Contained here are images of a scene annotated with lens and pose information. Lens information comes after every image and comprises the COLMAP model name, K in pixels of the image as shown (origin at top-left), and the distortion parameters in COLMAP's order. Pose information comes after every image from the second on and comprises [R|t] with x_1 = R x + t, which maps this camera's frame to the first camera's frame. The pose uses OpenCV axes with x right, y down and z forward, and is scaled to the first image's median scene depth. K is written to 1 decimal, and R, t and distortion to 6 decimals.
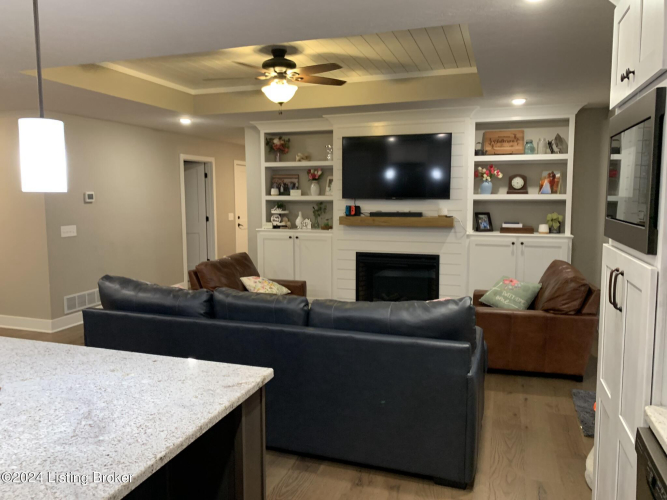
lens RADIAL K [[514.5, 0, 333.5], [0, 514.5, 250.0], [0, 0, 1]] dist [0.121086, -0.252739]
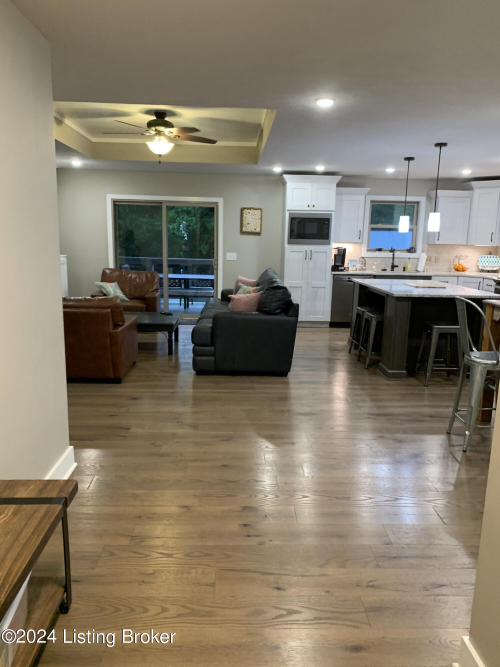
lens RADIAL K [[514.5, 0, 250.0], [0, 514.5, 333.5], [0, 0, 1]] dist [0.121086, -0.252739]
pose [[-0.348424, -0.179469, 0.919995, -1.075488], [0.077542, 0.972616, 0.219102, -0.090138], [-0.934124, 0.147679, -0.324967, 0.957005]]
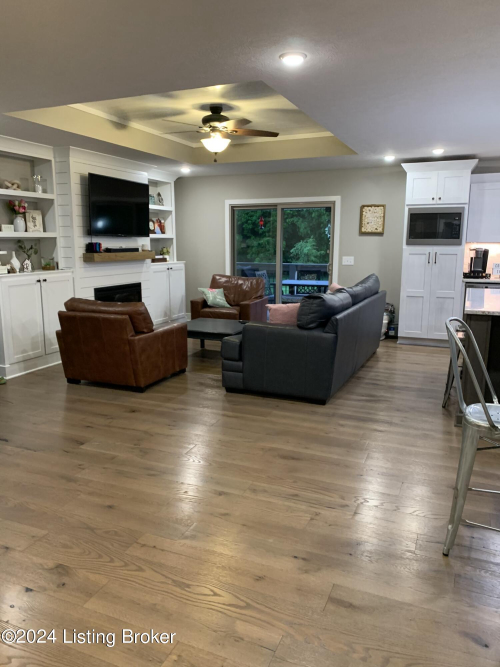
lens RADIAL K [[514.5, 0, 250.0], [0, 514.5, 333.5], [0, 0, 1]] dist [0.121086, -0.252739]
pose [[0.080510, -0.176569, 0.980990, -1.005313], [0.105548, 0.980162, 0.167757, -0.051717], [-0.991150, 0.090035, 0.097549, 0.633948]]
